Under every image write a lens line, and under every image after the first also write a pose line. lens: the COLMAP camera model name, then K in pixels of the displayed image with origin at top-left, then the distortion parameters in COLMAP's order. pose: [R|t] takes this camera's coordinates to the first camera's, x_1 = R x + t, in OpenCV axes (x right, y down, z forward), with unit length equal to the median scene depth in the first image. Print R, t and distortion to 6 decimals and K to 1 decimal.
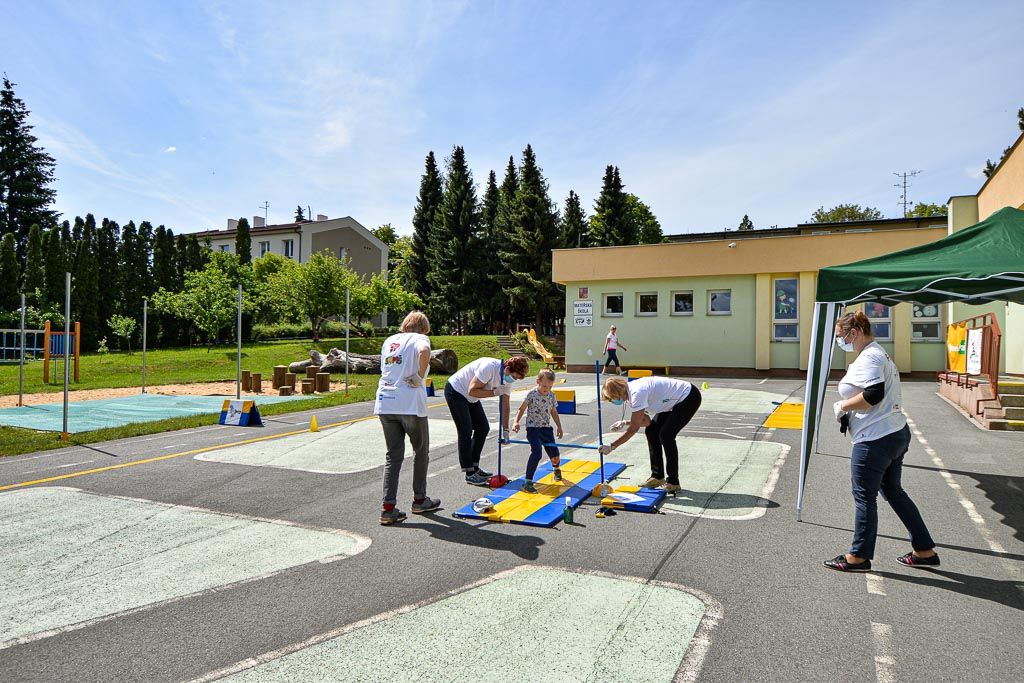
lens RADIAL K [[670.8, 0, 511.6], [0, 670.8, 337.5], [0, 0, 1]] dist [0.007058, -0.011833]
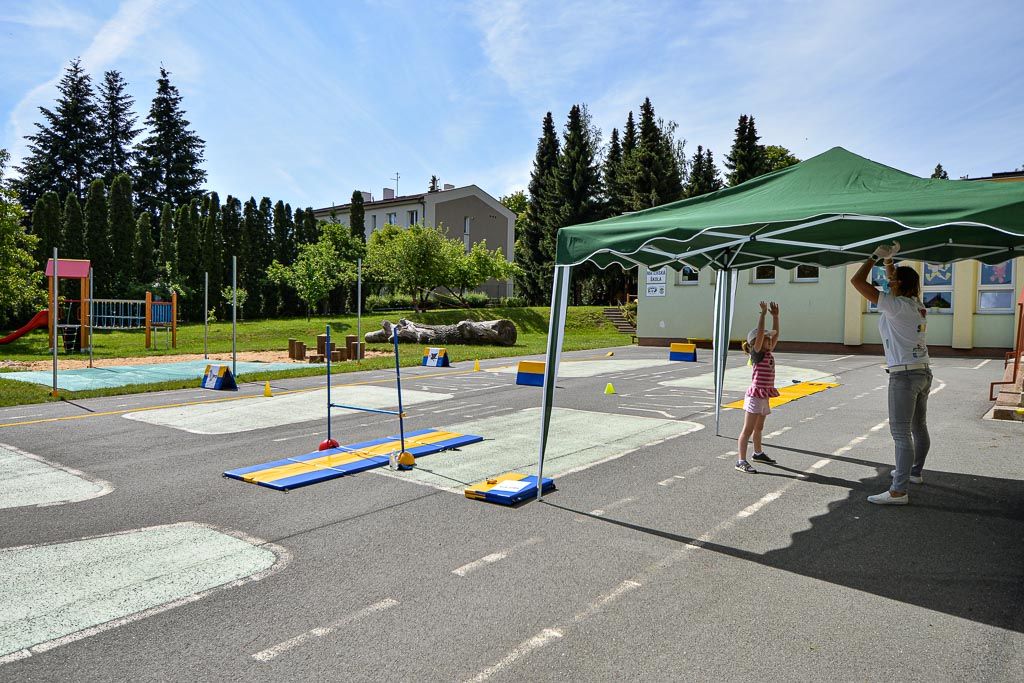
lens RADIAL K [[703.7, 0, 511.0], [0, 703.7, 342.2], [0, 0, 1]] dist [0.016190, -0.027647]
pose [[0.972993, 0.012372, -0.230503, 0.083486], [-0.001477, 0.998876, 0.047380, 0.000861], [0.230830, -0.045760, 0.971918, 0.006739]]
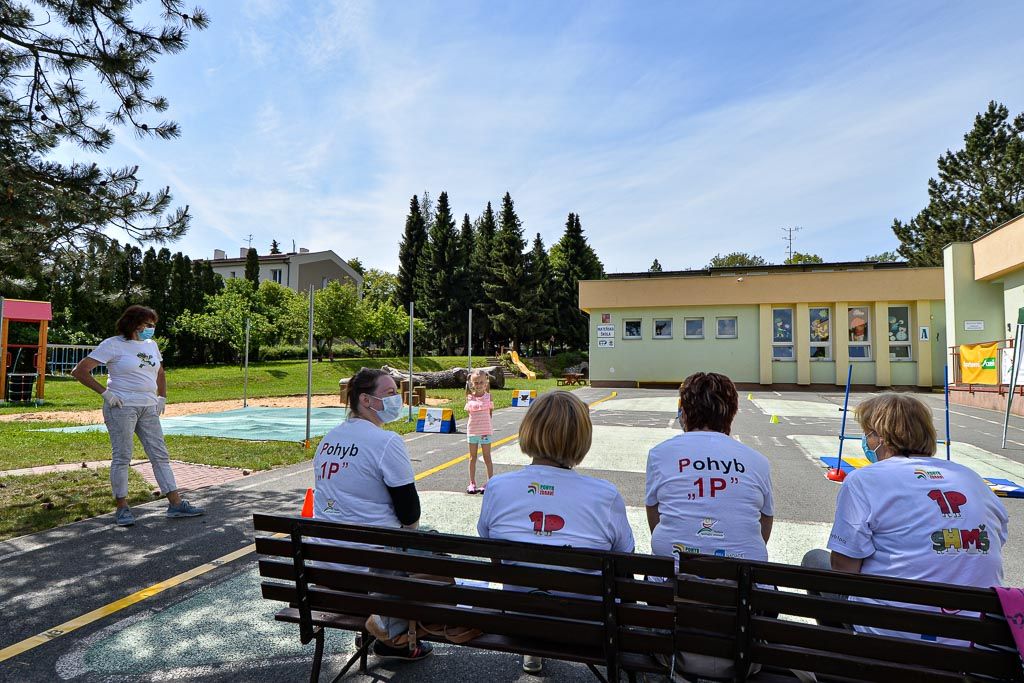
lens RADIAL K [[579.0, 0, 510.3], [0, 579.0, 336.4], [0, 0, 1]] dist [0.000468, -0.002113]
pose [[0.991748, 0.009876, 0.127824, -0.112392], [-0.004488, 0.999092, -0.042367, 0.004643], [-0.128126, 0.041444, 0.990892, 0.019598]]
